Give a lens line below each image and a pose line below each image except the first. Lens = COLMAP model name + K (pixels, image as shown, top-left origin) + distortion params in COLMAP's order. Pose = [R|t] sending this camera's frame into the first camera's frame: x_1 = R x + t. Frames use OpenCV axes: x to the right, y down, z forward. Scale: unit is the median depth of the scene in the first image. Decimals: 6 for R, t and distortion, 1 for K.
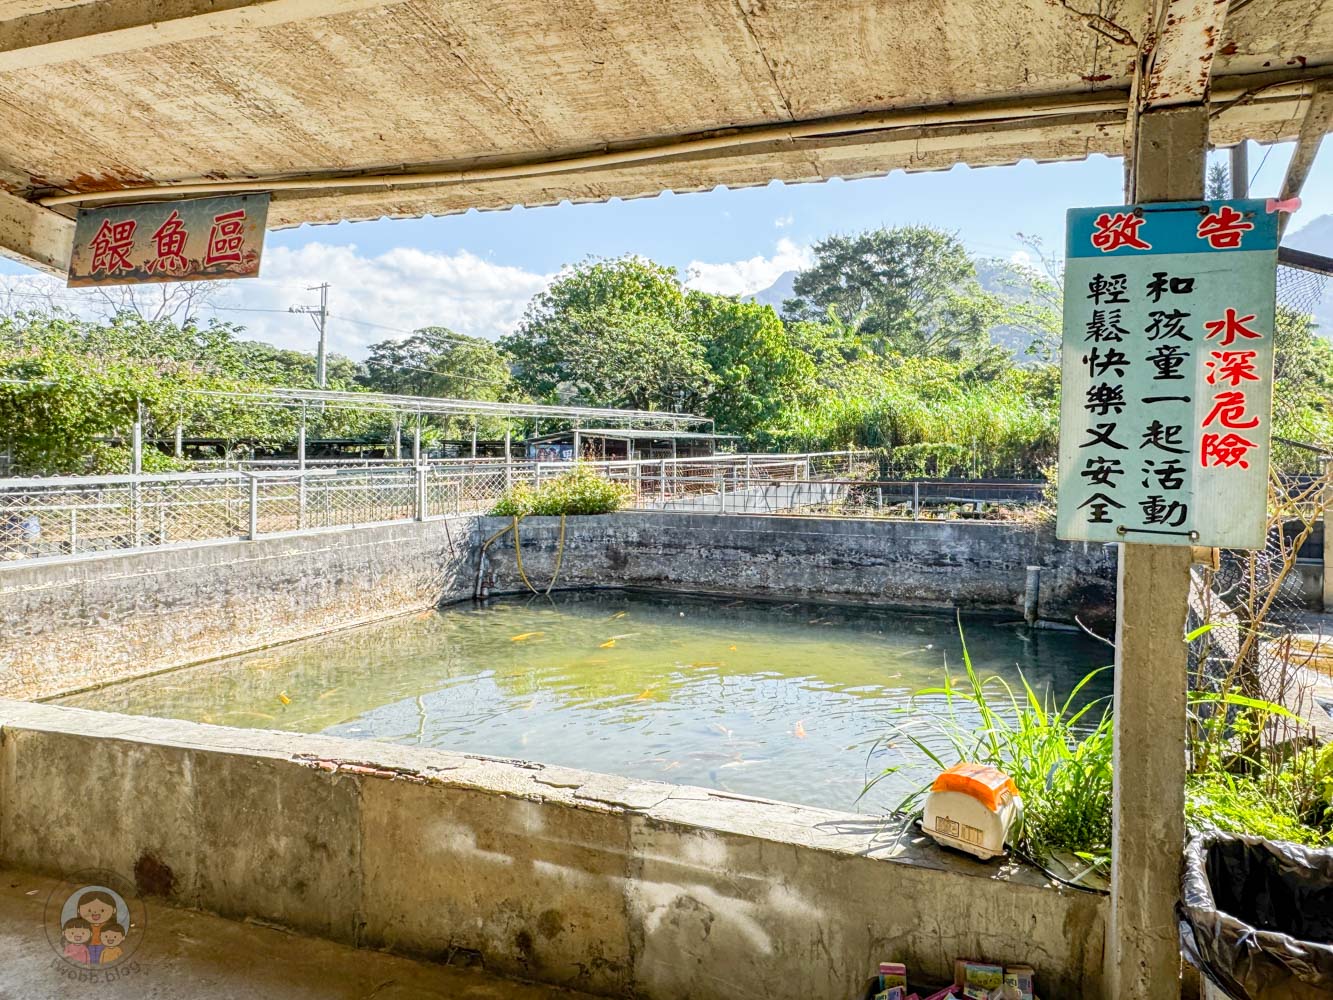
lens RADIAL K [[892.5, 0, 648.3], [0, 892.5, 504.1], [0, 0, 1]] dist [-0.003166, 0.002503]
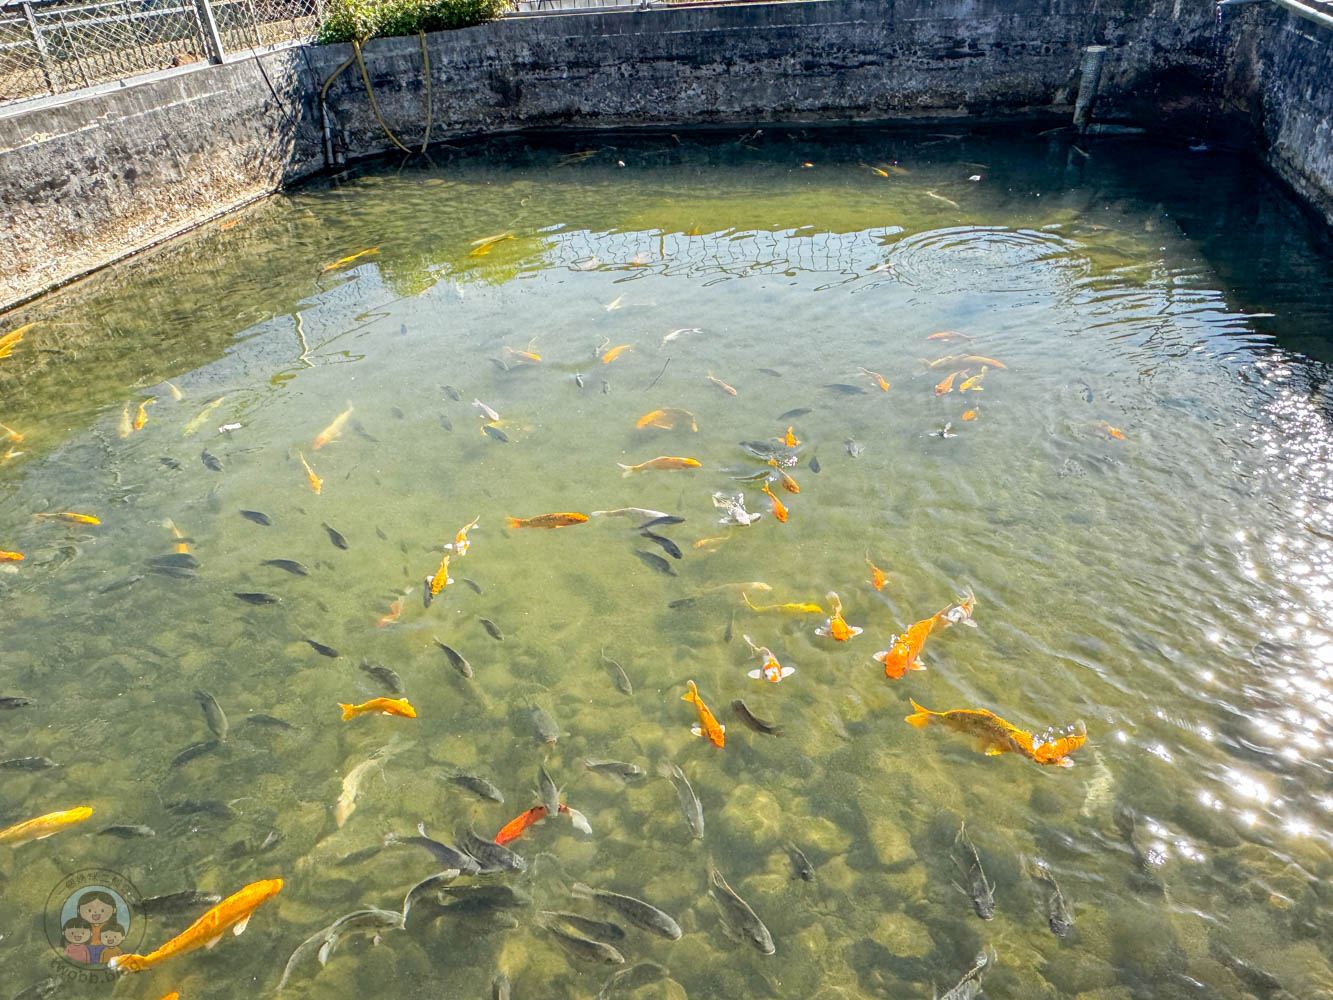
lens RADIAL K [[892.5, 0, 648.3], [0, 892.5, 504.1], [0, 0, 1]] dist [-0.003166, 0.002503]
pose [[0.982517, -0.155862, 0.101817, -0.053628], [0.085384, 0.863241, 0.497518, -0.001764], [-0.165436, -0.480127, 0.861458, 0.186463]]
